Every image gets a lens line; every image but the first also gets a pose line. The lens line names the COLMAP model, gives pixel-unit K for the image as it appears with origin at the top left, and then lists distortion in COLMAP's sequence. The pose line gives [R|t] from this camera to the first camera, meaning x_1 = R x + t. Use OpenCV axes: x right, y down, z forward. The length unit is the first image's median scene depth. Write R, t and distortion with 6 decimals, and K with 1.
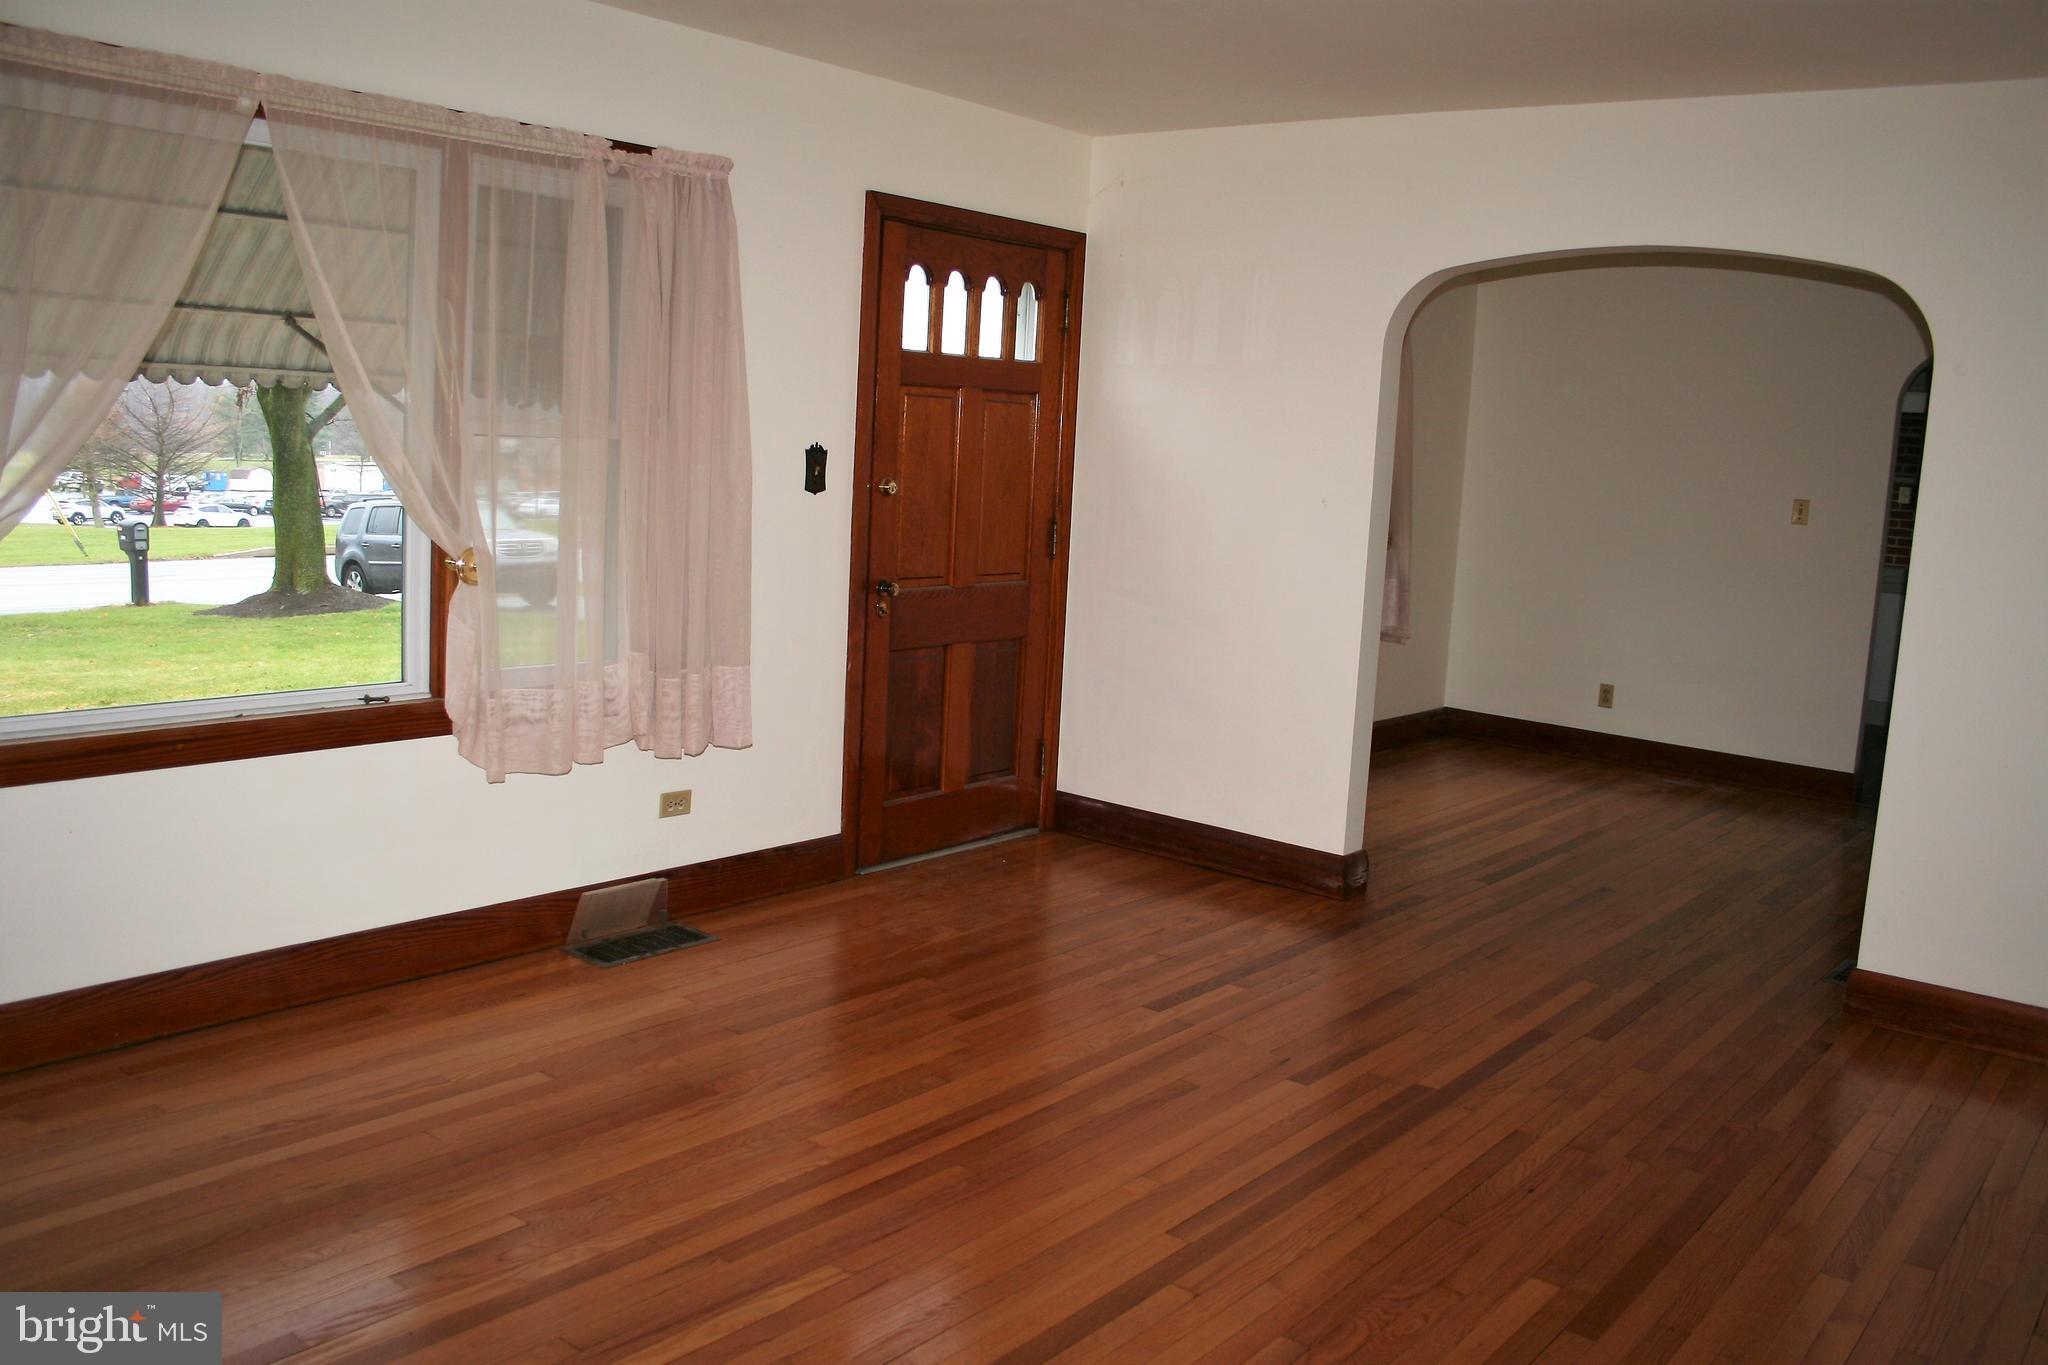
lens RADIAL K [[1690.5, 0, 1019.8], [0, 1690.5, 650.0], [0, 0, 1]] dist [-0.155947, 0.130669]
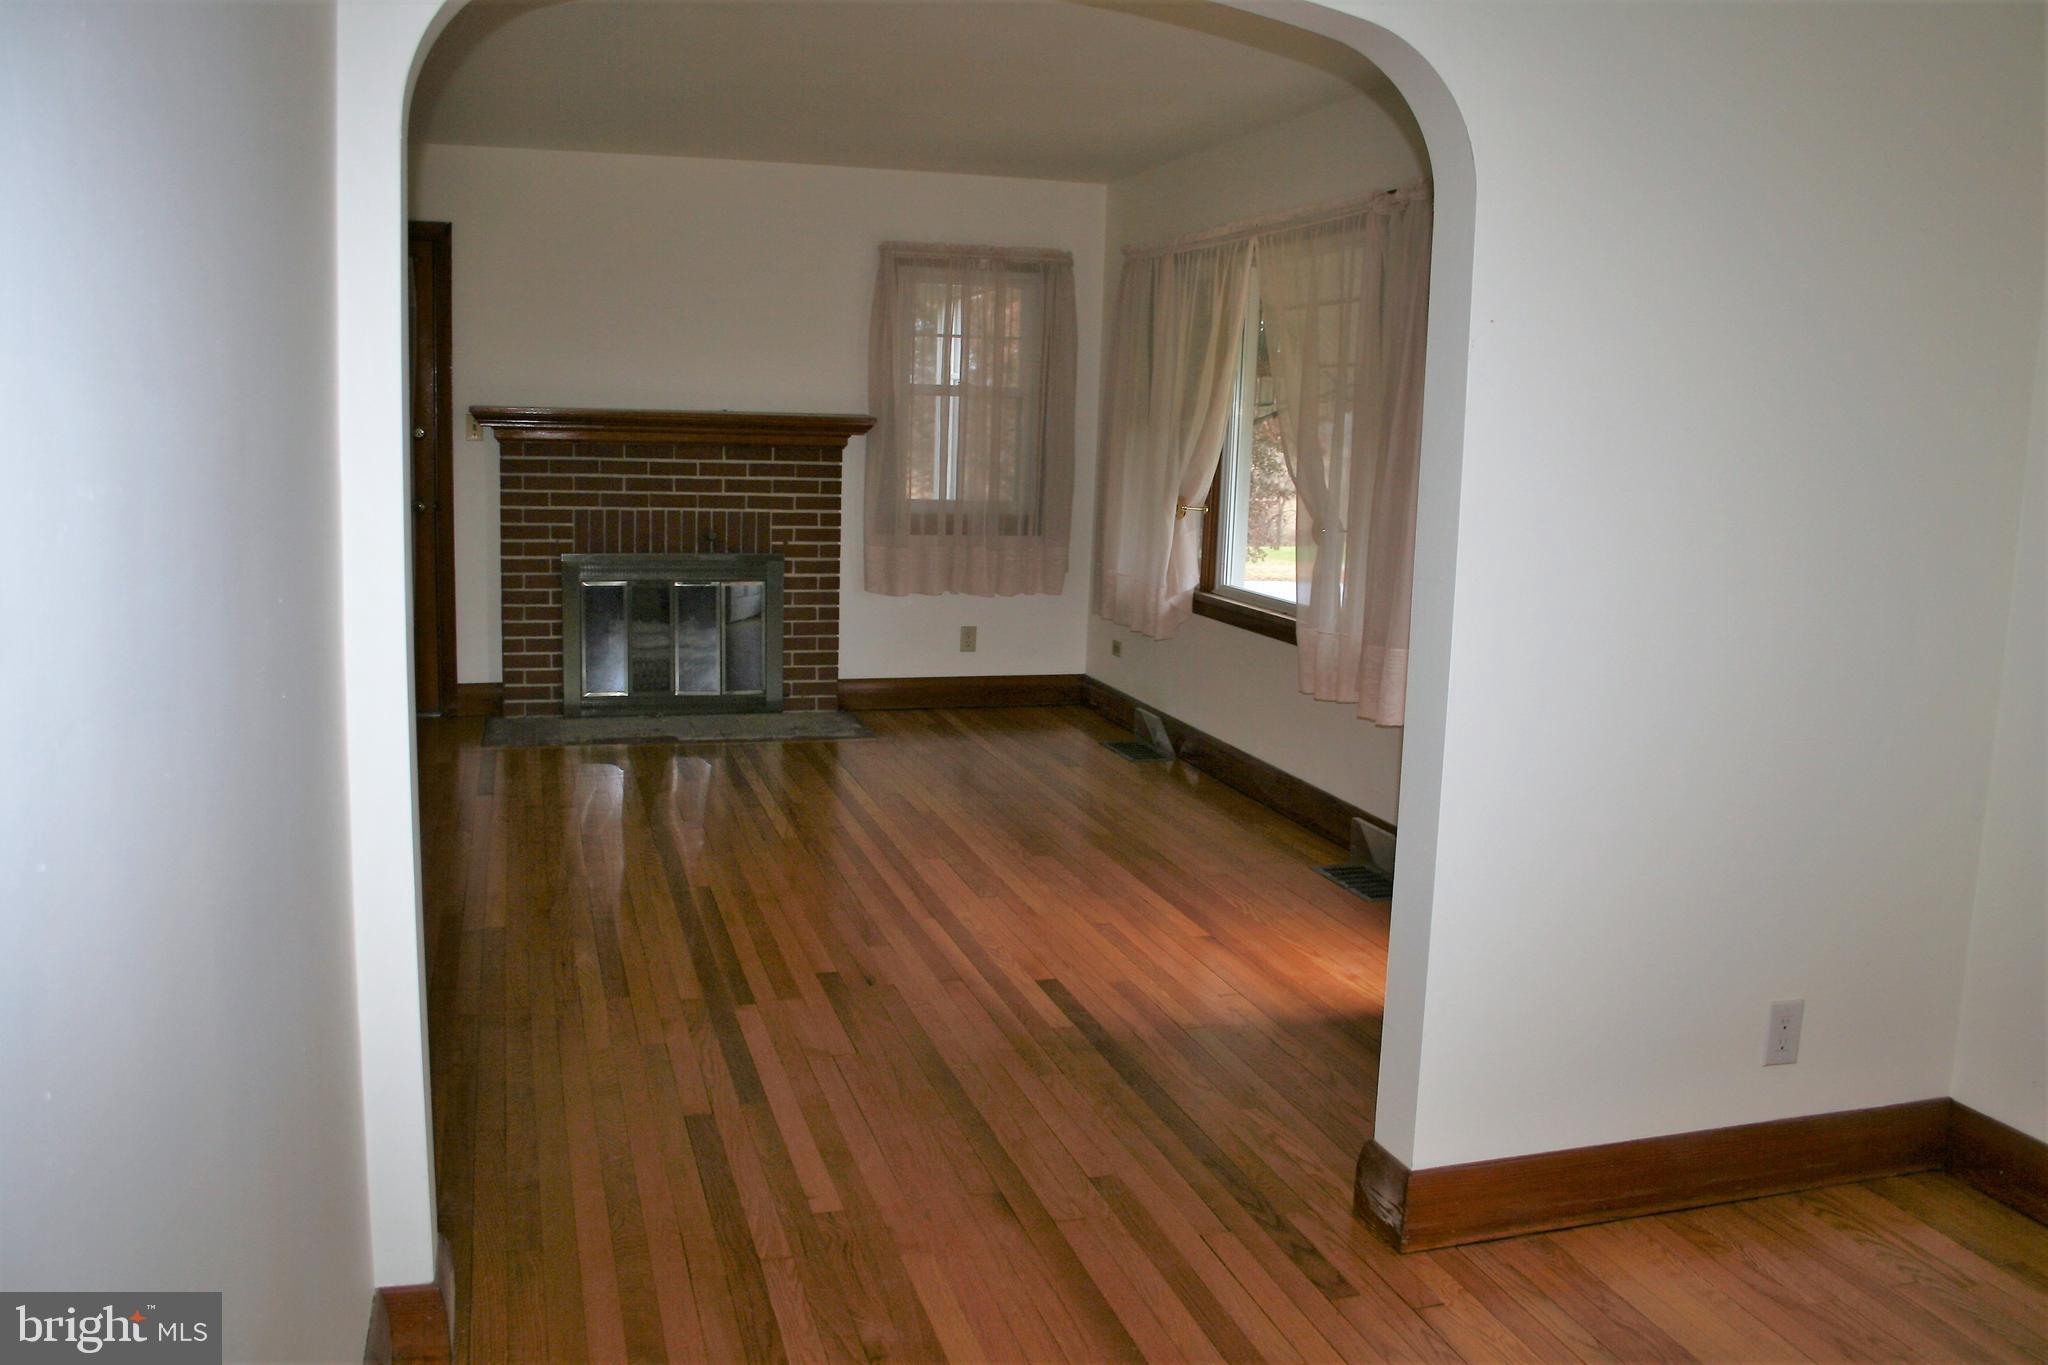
lens RADIAL K [[1690.5, 0, 1019.8], [0, 1690.5, 650.0], [0, 0, 1]] dist [-0.155947, 0.130669]
pose [[-0.558382, 0.046591, -0.828275, 0.905278], [-0.166344, 0.971856, 0.166809, -0.138081], [0.812736, 0.230922, -0.534917, 1.488730]]
